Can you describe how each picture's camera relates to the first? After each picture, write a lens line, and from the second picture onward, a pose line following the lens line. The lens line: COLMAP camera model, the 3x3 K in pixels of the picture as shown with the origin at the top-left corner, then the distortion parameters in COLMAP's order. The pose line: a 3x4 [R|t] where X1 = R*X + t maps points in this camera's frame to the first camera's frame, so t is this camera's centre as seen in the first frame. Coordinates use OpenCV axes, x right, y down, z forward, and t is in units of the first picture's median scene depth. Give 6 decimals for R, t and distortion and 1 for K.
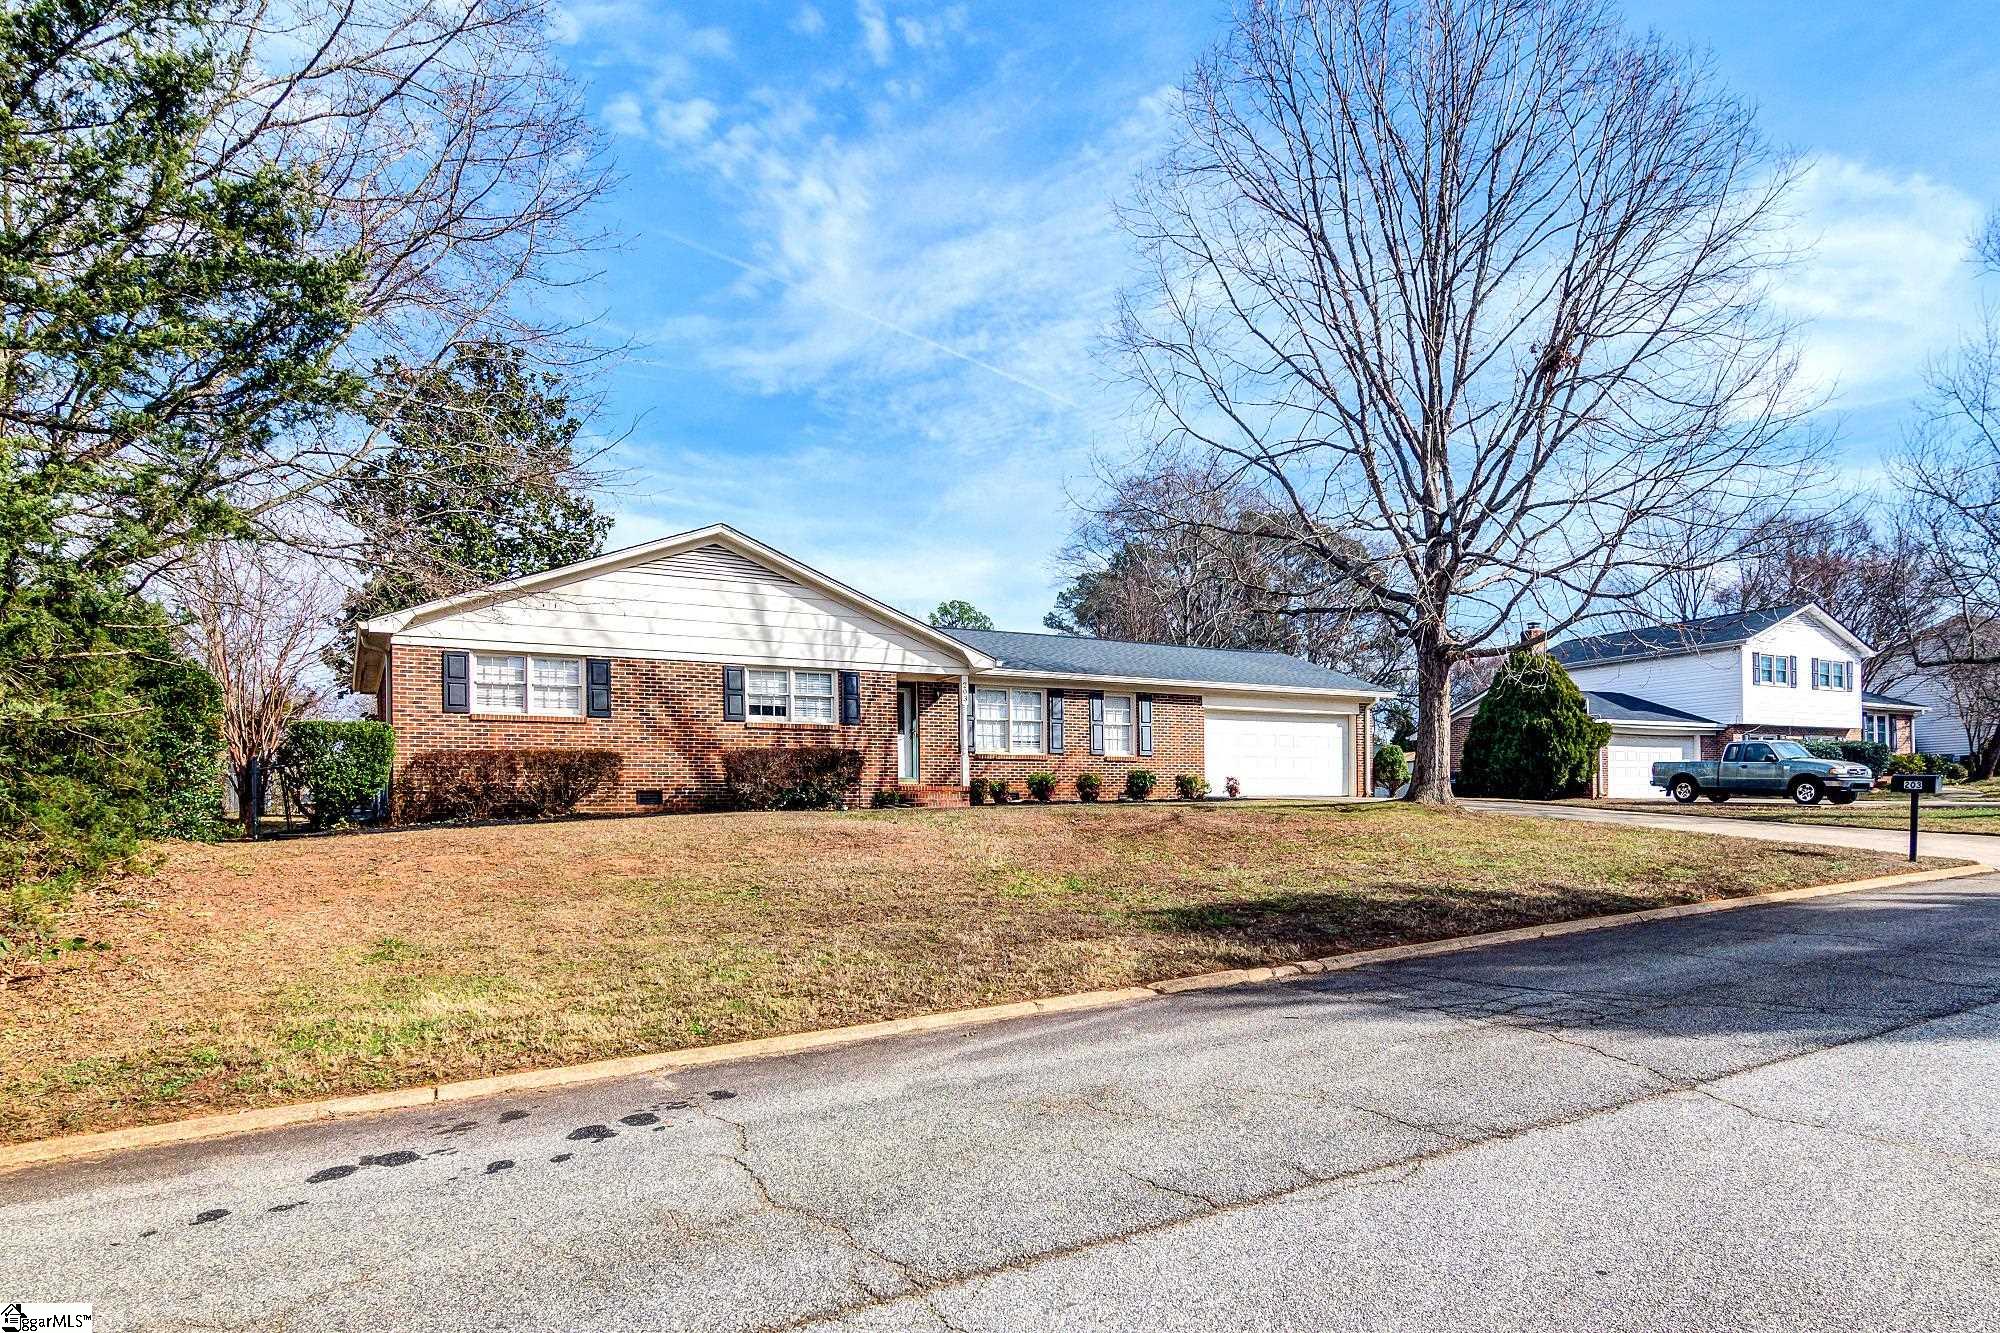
lens RADIAL K [[1041.5, 0, 1000.0], [0, 1041.5, 666.5], [0, 0, 1]] dist [0.031509, 0.000316]
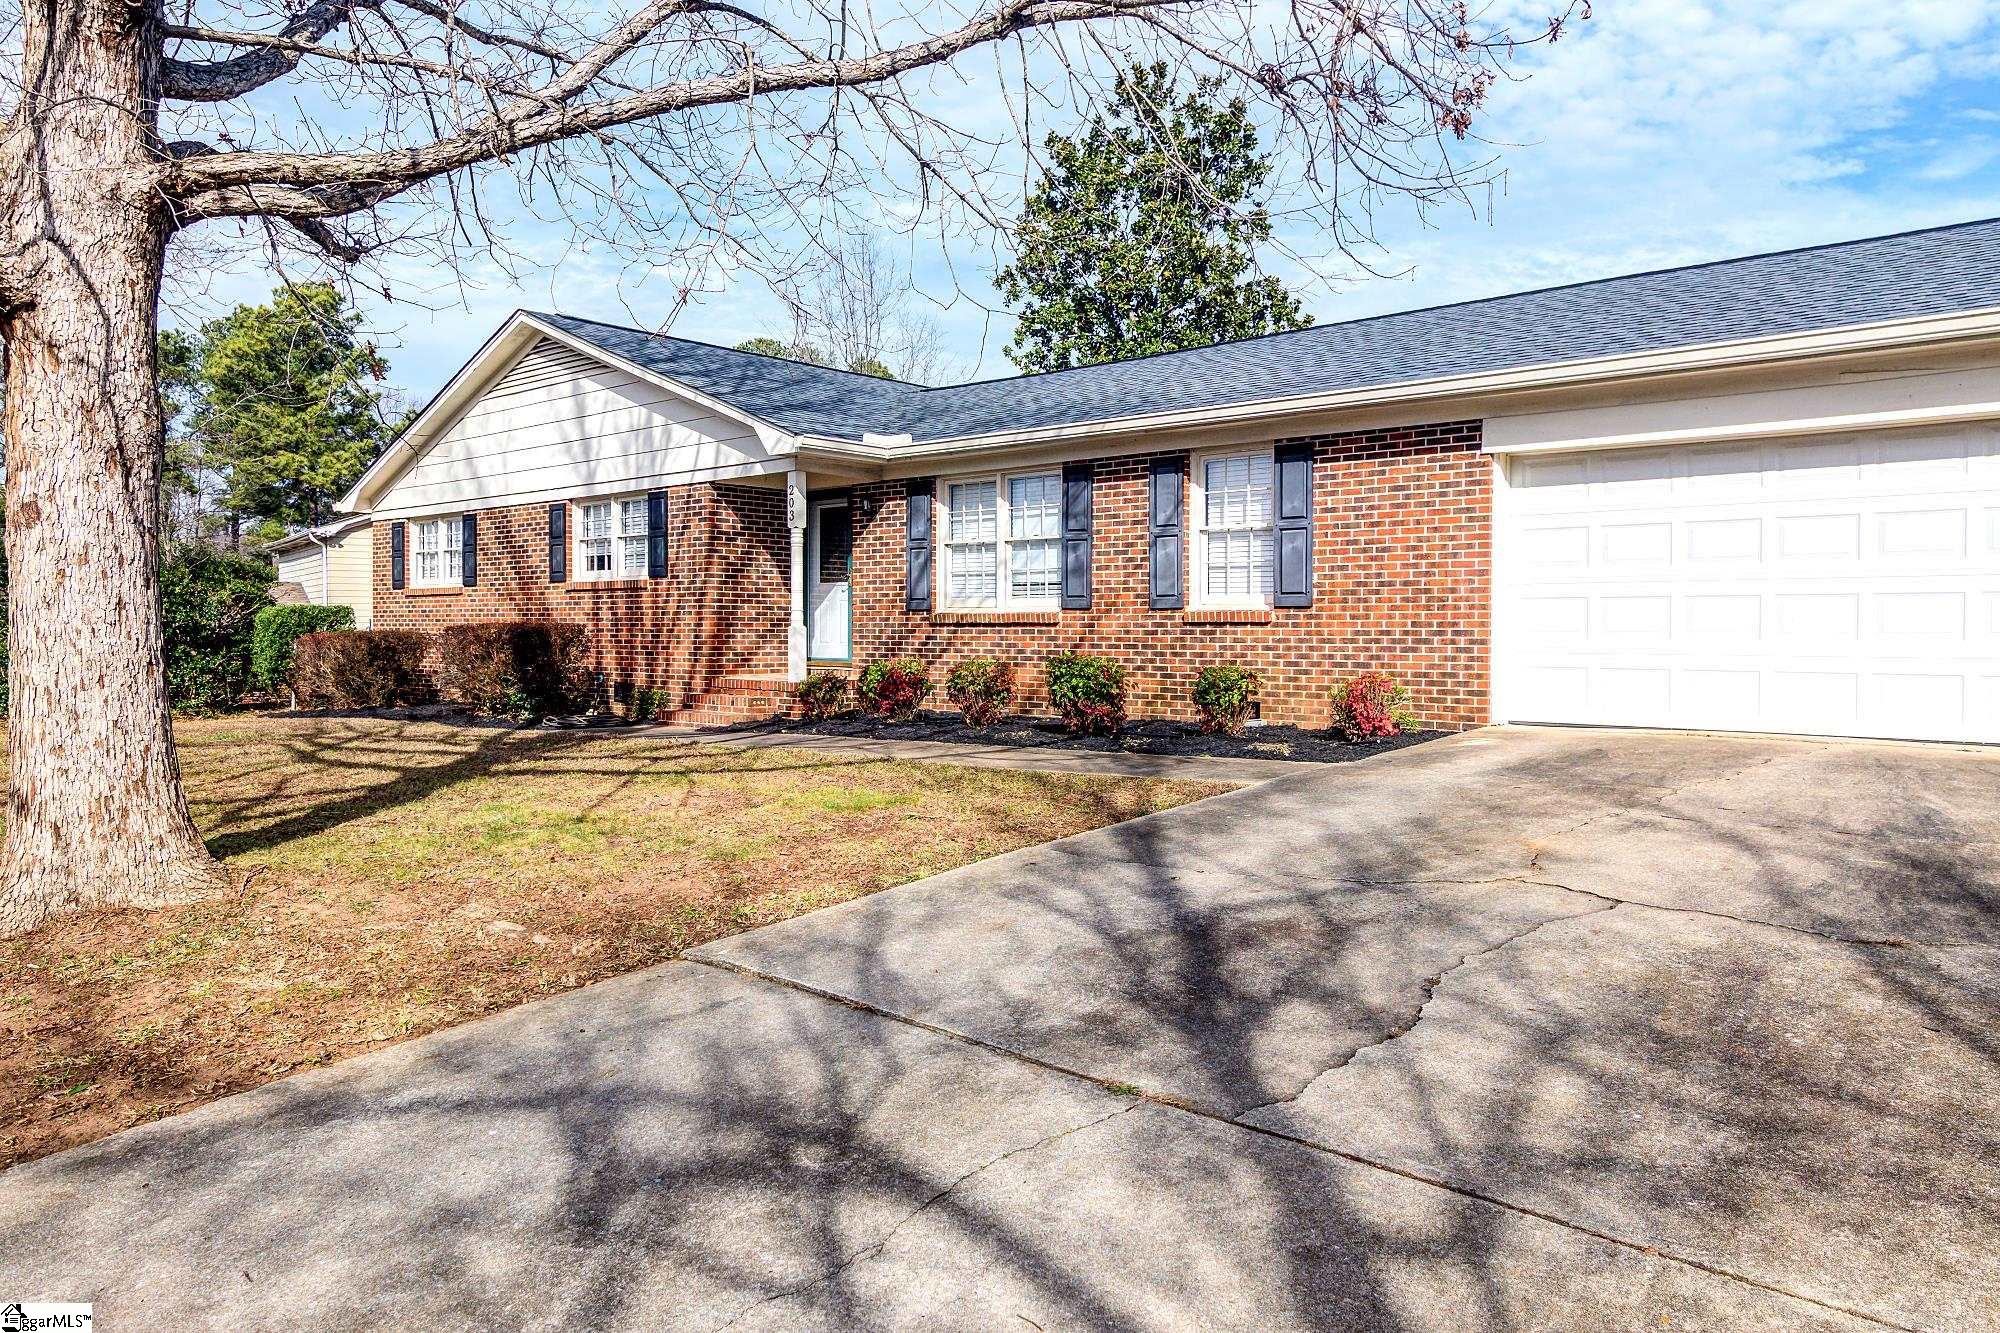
lens RADIAL K [[1373.4, 0, 1000.0], [0, 1373.4, 666.5], [0, 0, 1]] dist [-0.000560, 0.000180]
pose [[0.360353, 0.032745, -0.932241, 0.687540], [0.120138, 0.989431, 0.081193, 0.065258], [0.925047, -0.141255, 0.352611, 0.873730]]
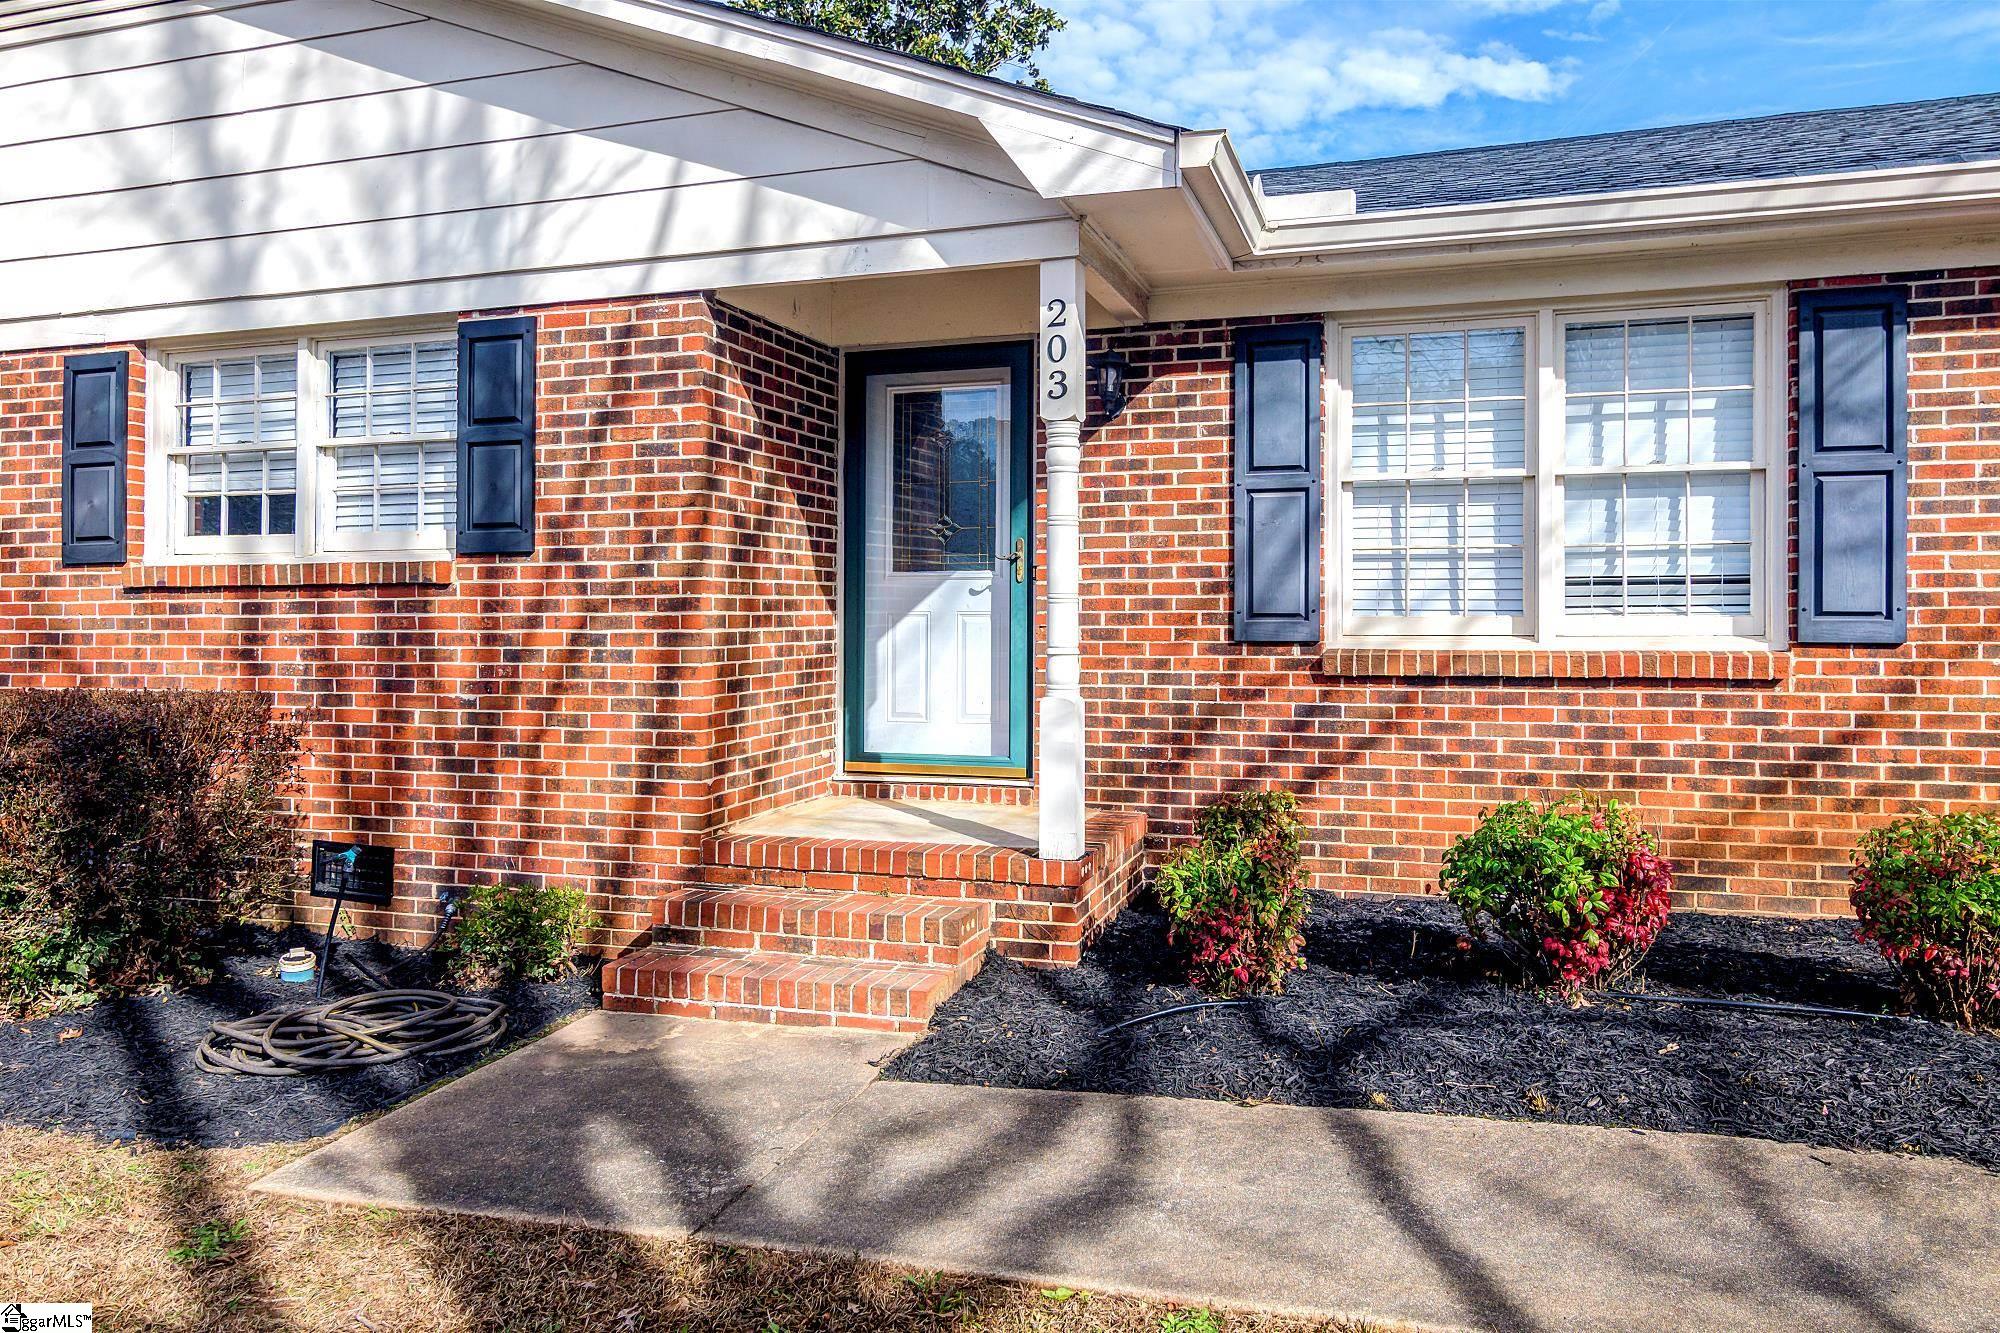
lens RADIAL K [[1410.4, 0, 998.7], [0, 1410.4, 585.6], [0, 0, 1]] dist [-0.002910, 0.000438]
pose [[0.717507, -0.010846, -0.696467, 0.139150], [0.093637, 0.992305, 0.081013, 0.046683], [0.690229, -0.123343, 0.713001, 0.838545]]
